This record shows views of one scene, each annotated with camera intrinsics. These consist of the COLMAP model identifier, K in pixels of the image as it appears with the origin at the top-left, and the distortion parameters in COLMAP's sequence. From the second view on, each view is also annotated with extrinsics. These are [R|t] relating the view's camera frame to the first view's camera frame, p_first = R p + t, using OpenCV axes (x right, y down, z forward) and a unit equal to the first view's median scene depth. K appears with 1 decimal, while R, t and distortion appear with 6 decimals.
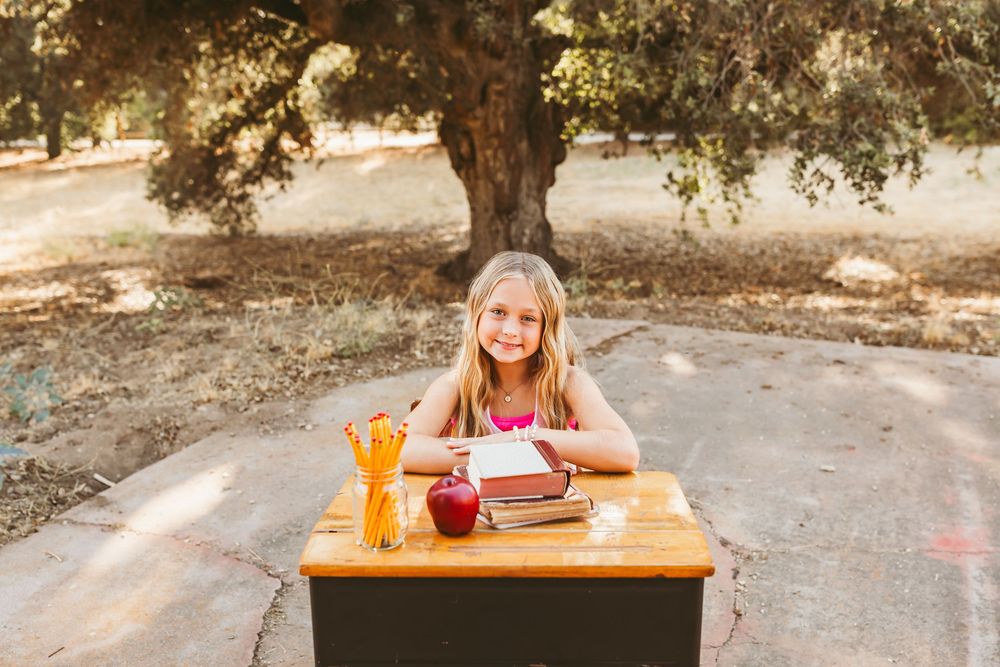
lens RADIAL K [[997.5, 0, 519.2], [0, 997.5, 335.0], [0, 0, 1]] dist [-0.003458, 0.005454]
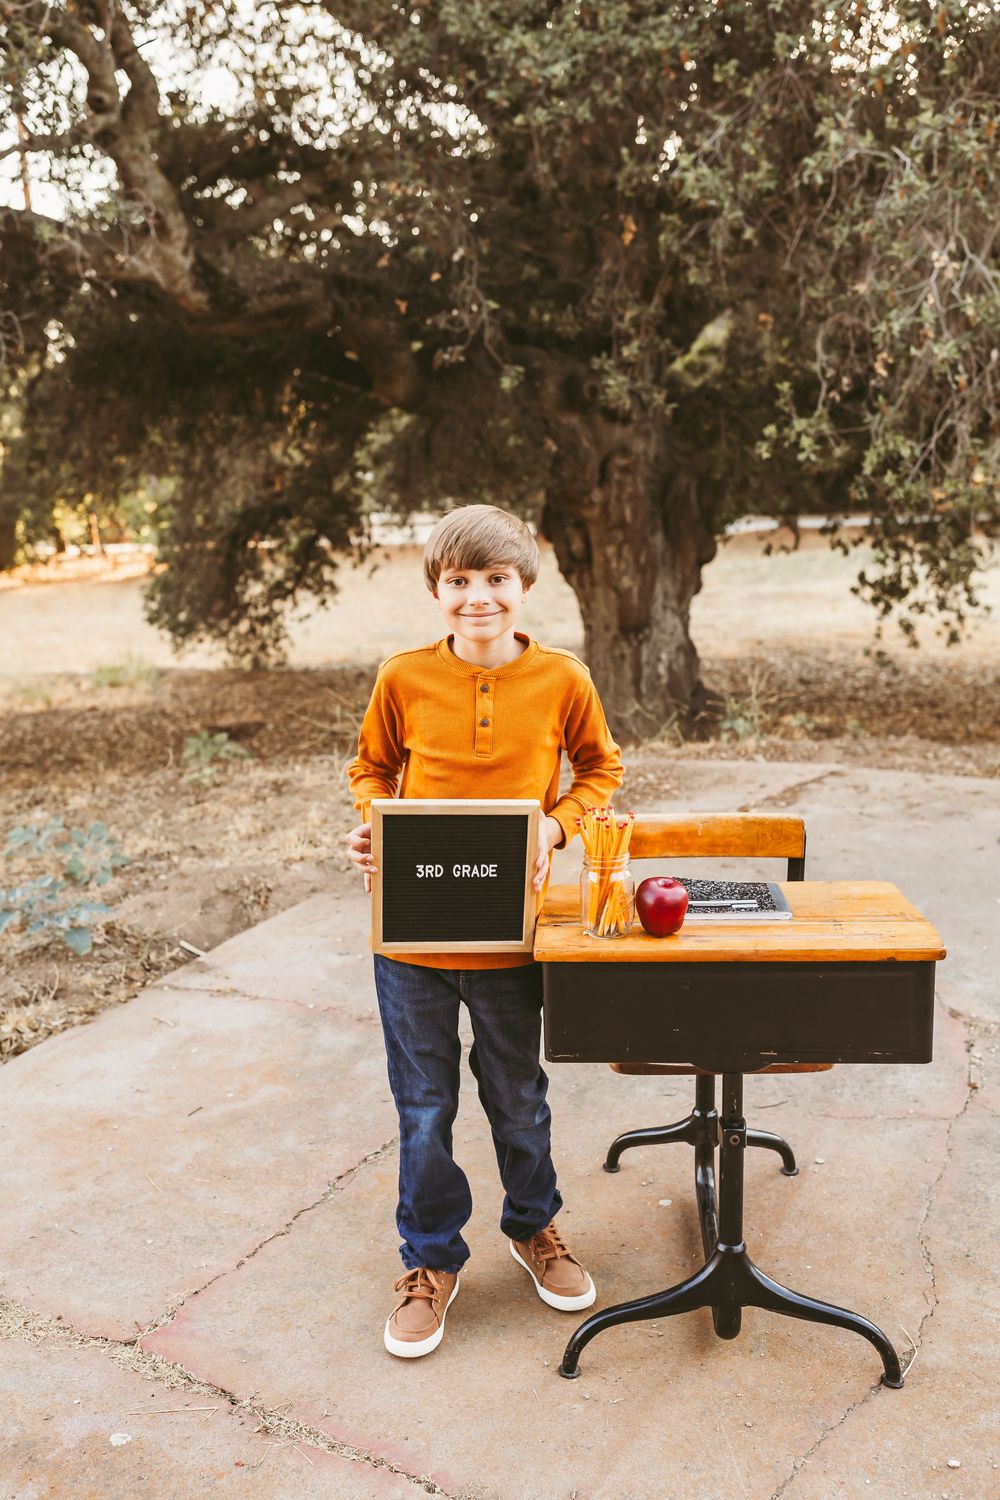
lens RADIAL K [[1459.1, 0, 491.9], [0, 1459.1, 712.1], [0, 0, 1]] dist [-0.005544, -0.006129]
pose [[0.995168, -0.012586, -0.097380, -0.029693], [0.005699, 0.997483, -0.070676, 0.024186], [0.098024, 0.069780, 0.992735, -0.137261]]
